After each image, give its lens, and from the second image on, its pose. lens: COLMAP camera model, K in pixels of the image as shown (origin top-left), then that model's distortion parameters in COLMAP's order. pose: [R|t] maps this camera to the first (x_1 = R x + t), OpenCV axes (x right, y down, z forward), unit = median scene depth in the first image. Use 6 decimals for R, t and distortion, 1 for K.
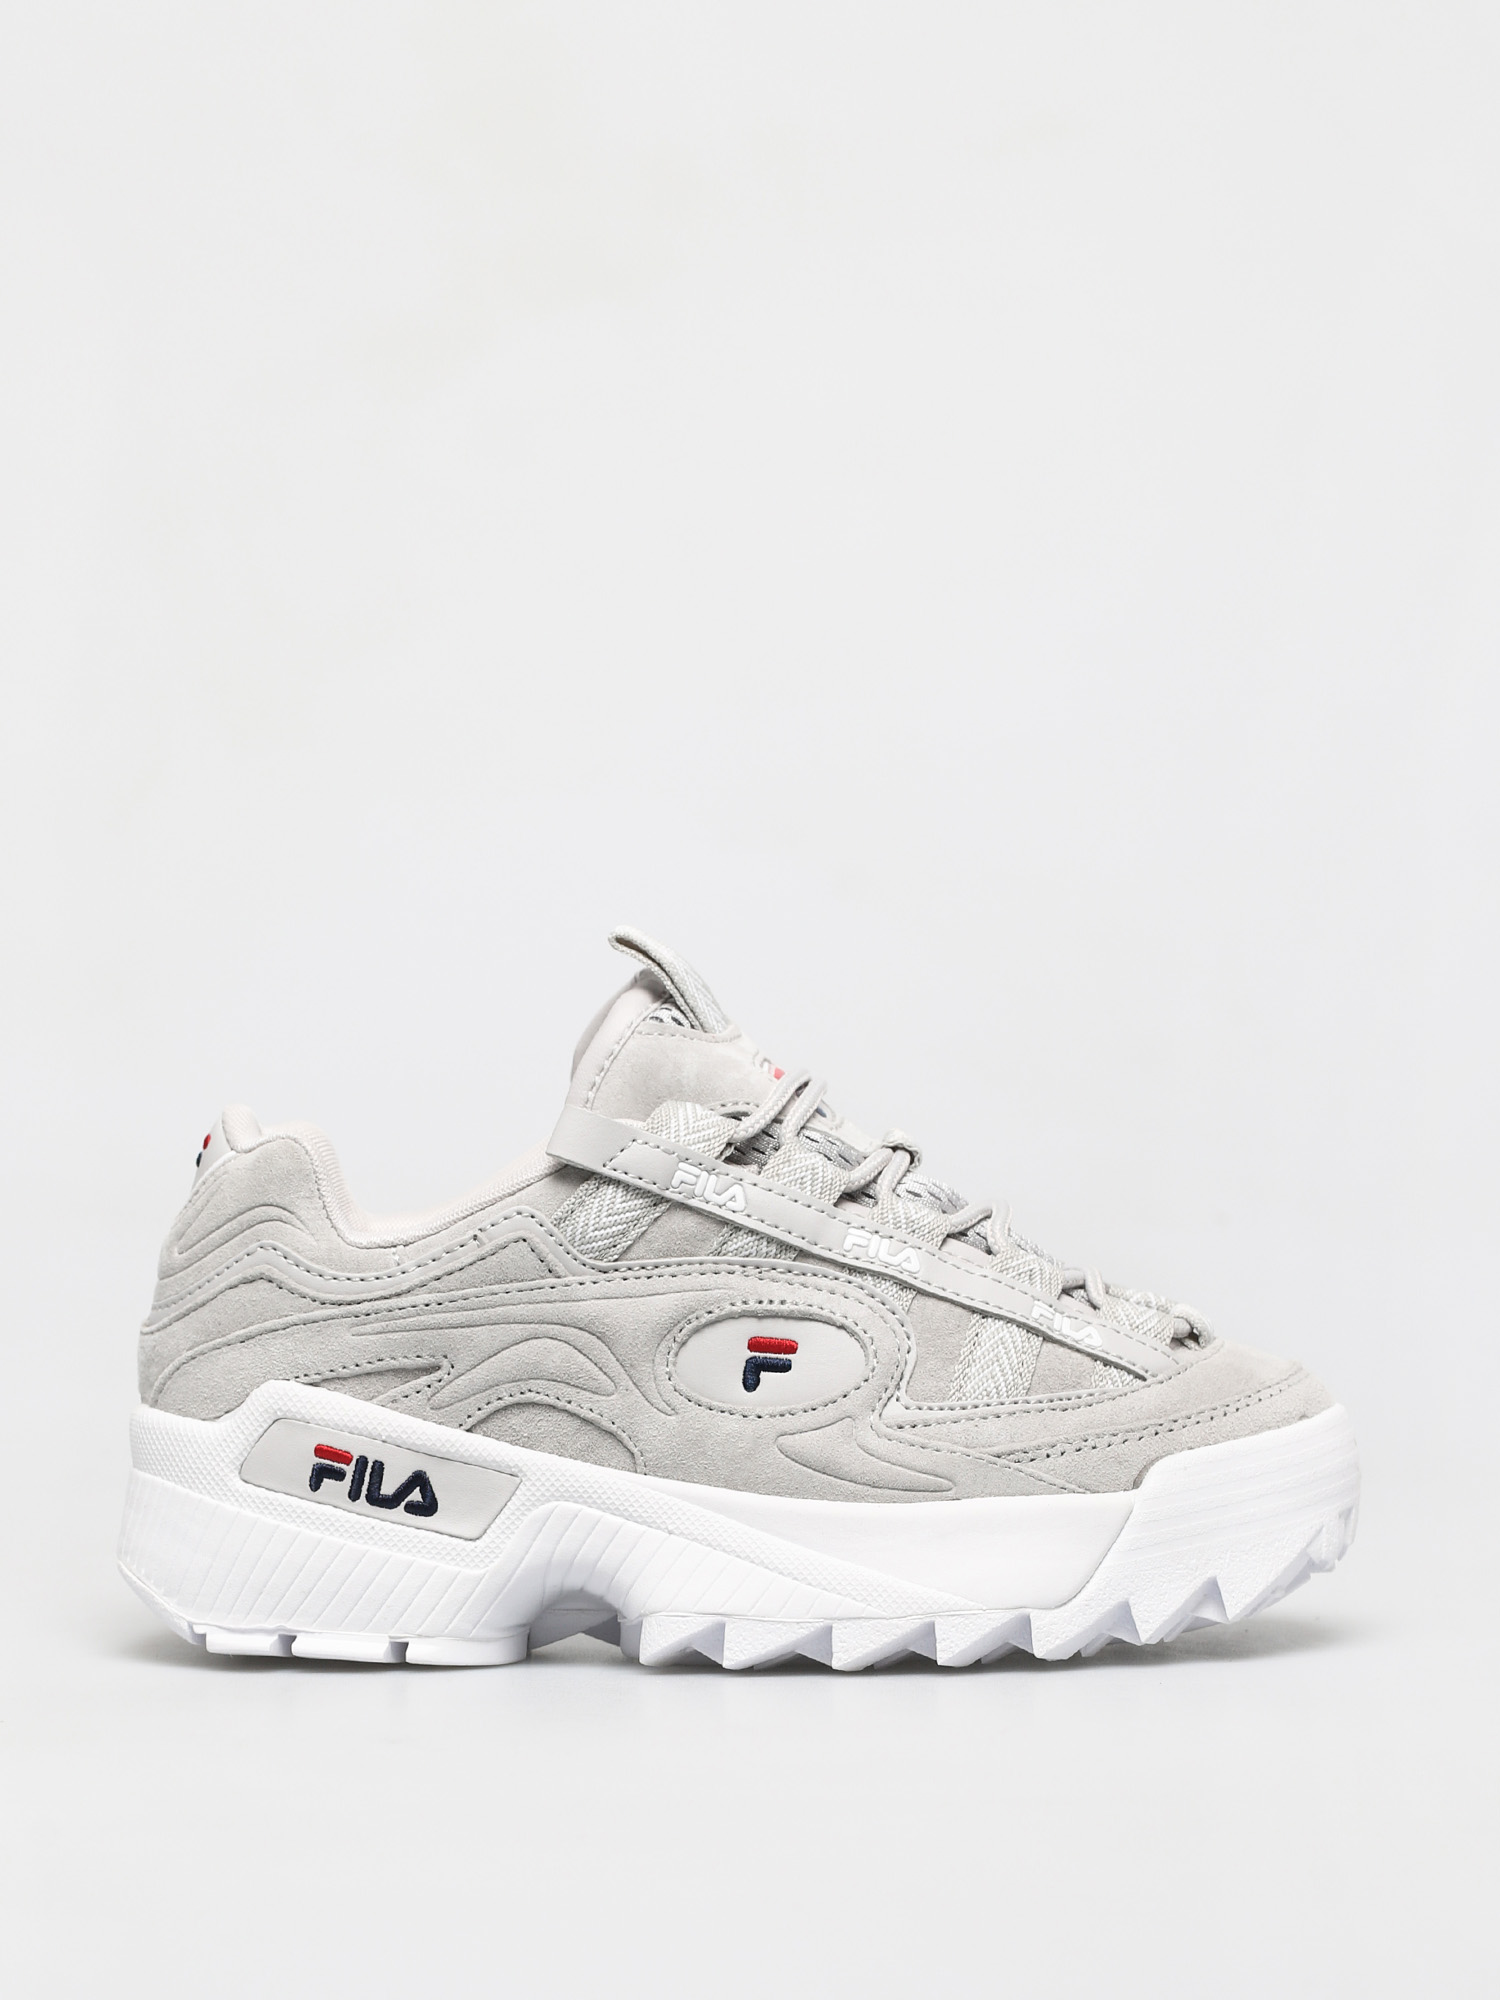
lens RADIAL K [[9263.2, 0, 750.0], [0, 9263.2, 1000.0], [0, 0, 1]] dist [0.117717, 2.975216]
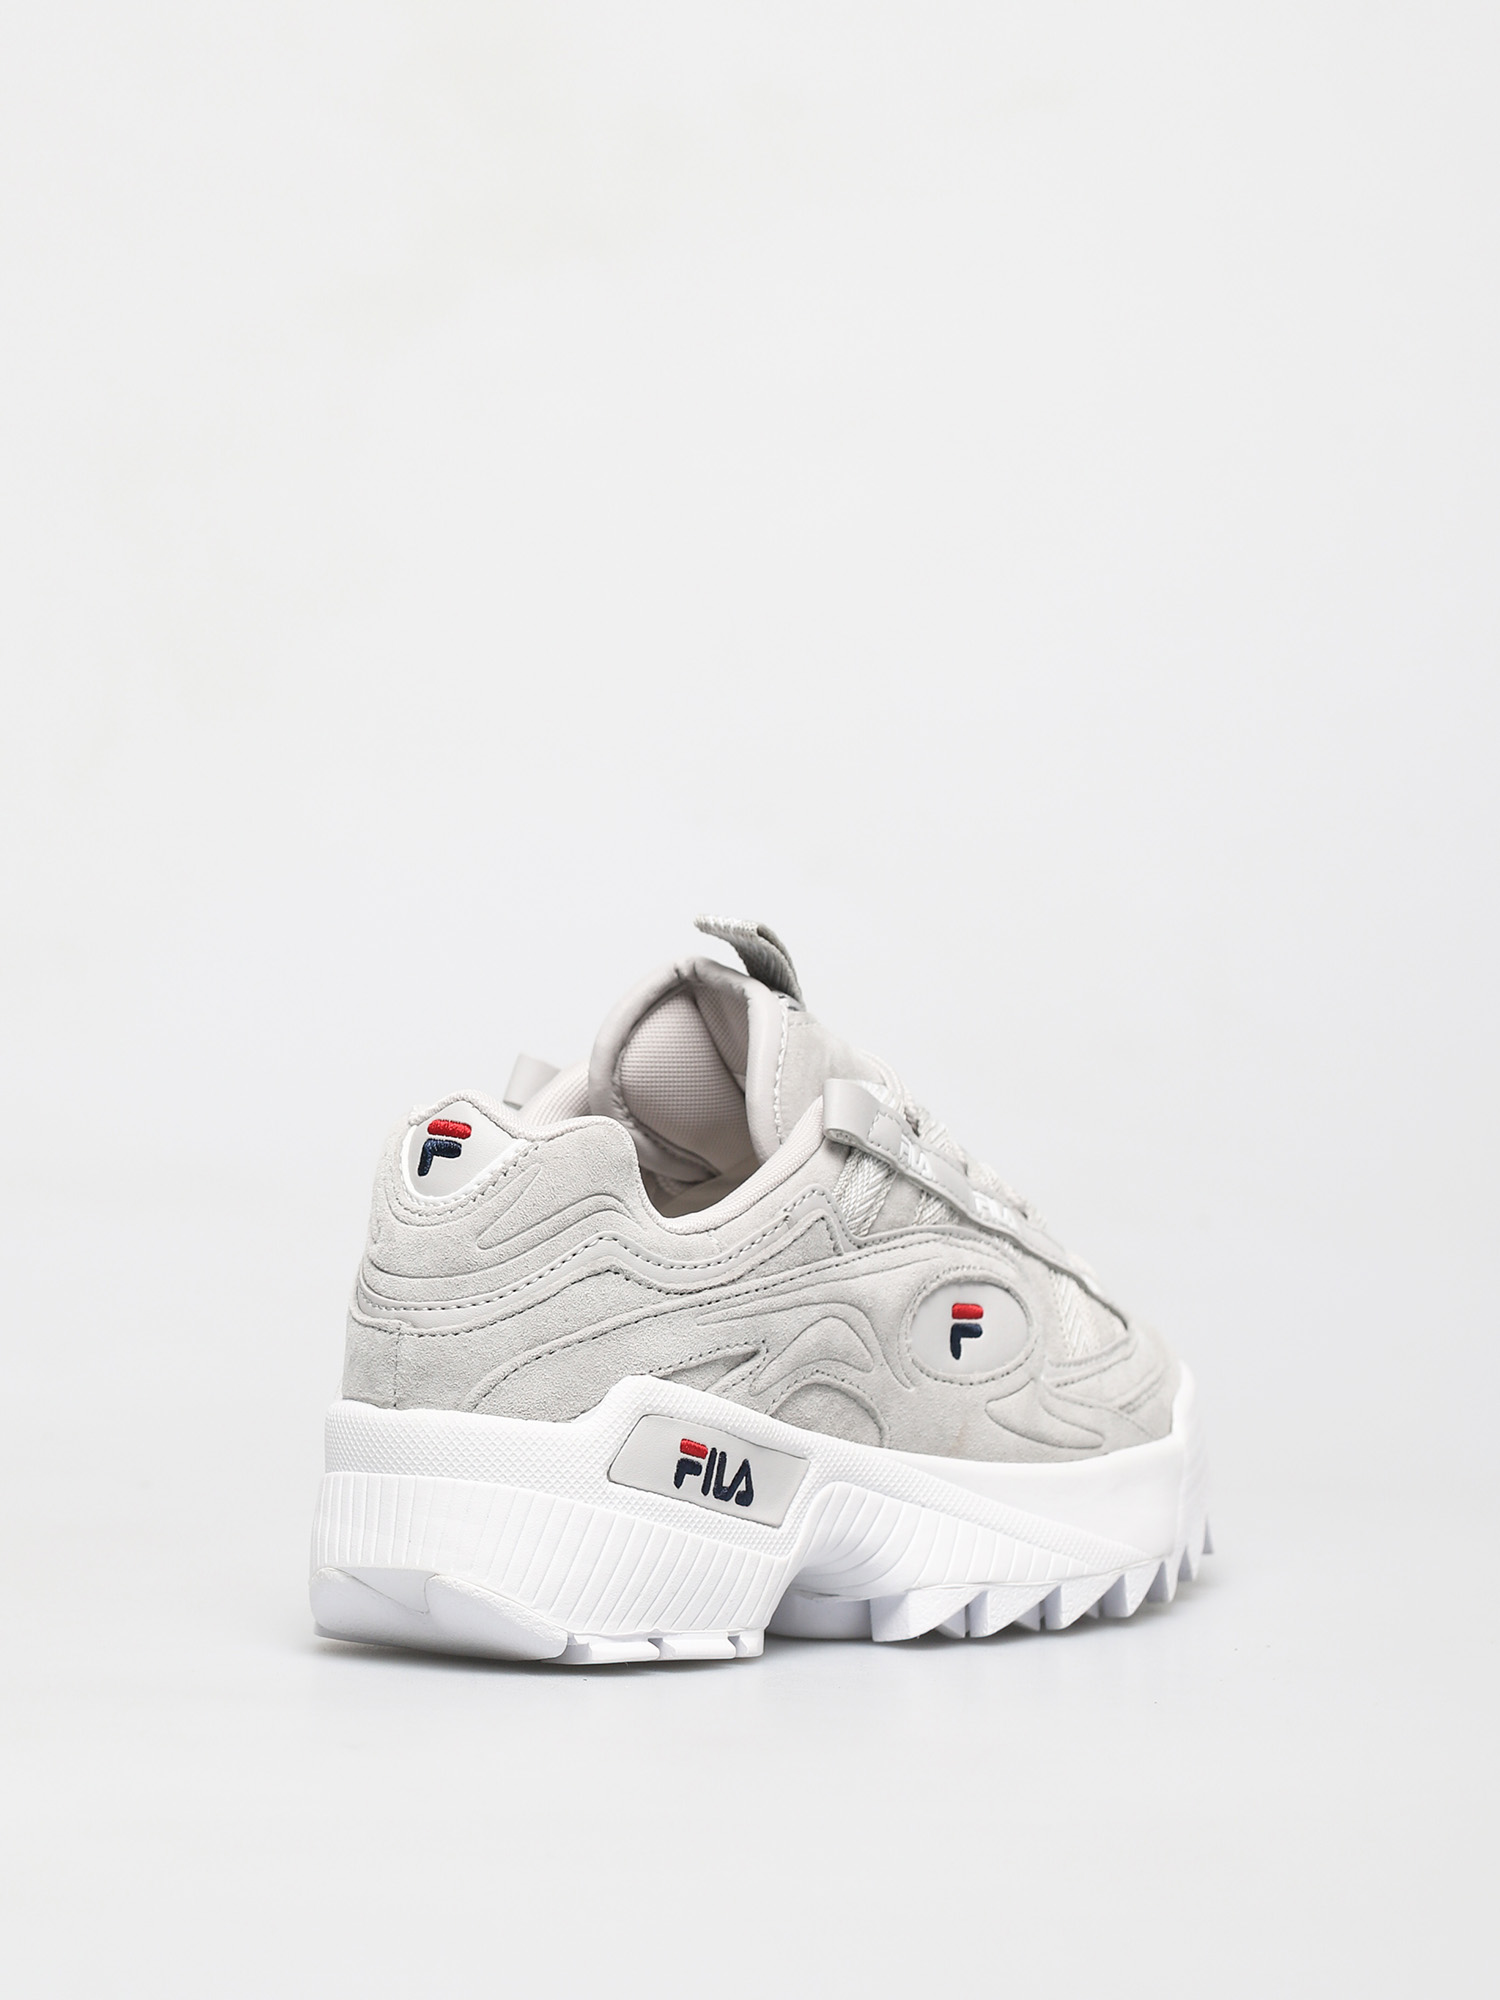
lens RADIAL K [[9263.2, 0, 750.0], [0, 9263.2, 1000.0], [0, 0, 1]] dist [0.117717, 2.975216]
pose [[0.627601, -0.027762, 0.778040, -0.792910], [-0.002501, 0.999287, 0.037674, -0.034339], [-0.778531, -0.025590, 0.627085, 0.388961]]
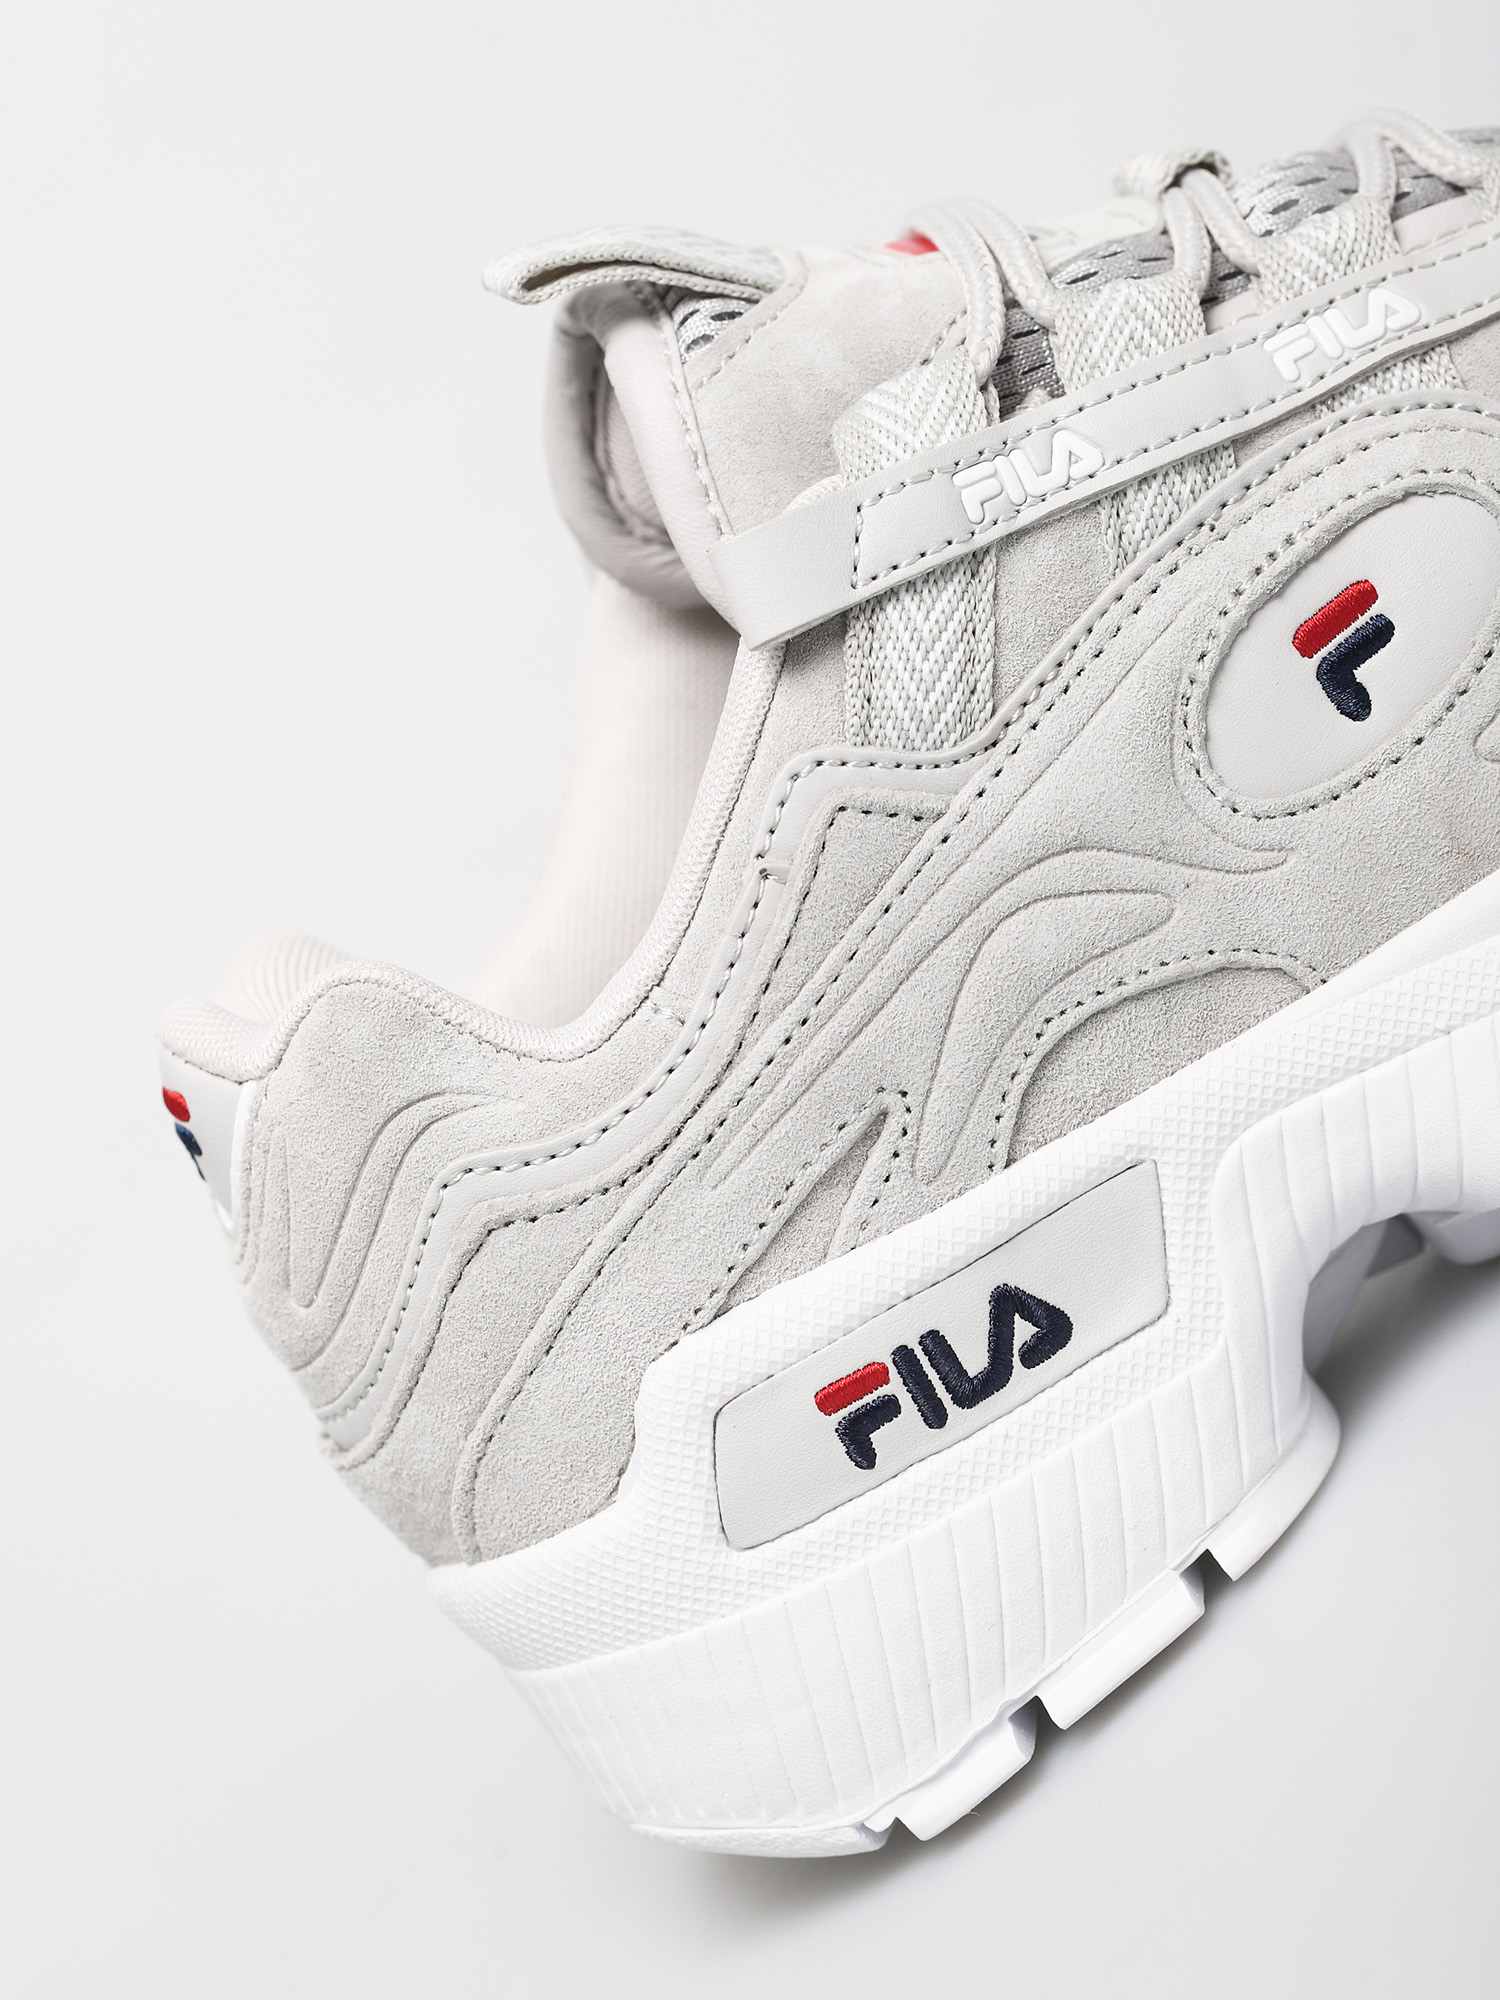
lens RADIAL K [[9263.2, 0, 750.0], [0, 9263.2, 1000.0], [0, 0, 1]] dist [0.117717, 2.975216]
pose [[0.715574, -0.691372, 0.099792, -0.083888], [0.671312, 0.720126, 0.175382, -0.056378], [-0.193117, -0.058507, 0.979430, 0.516702]]
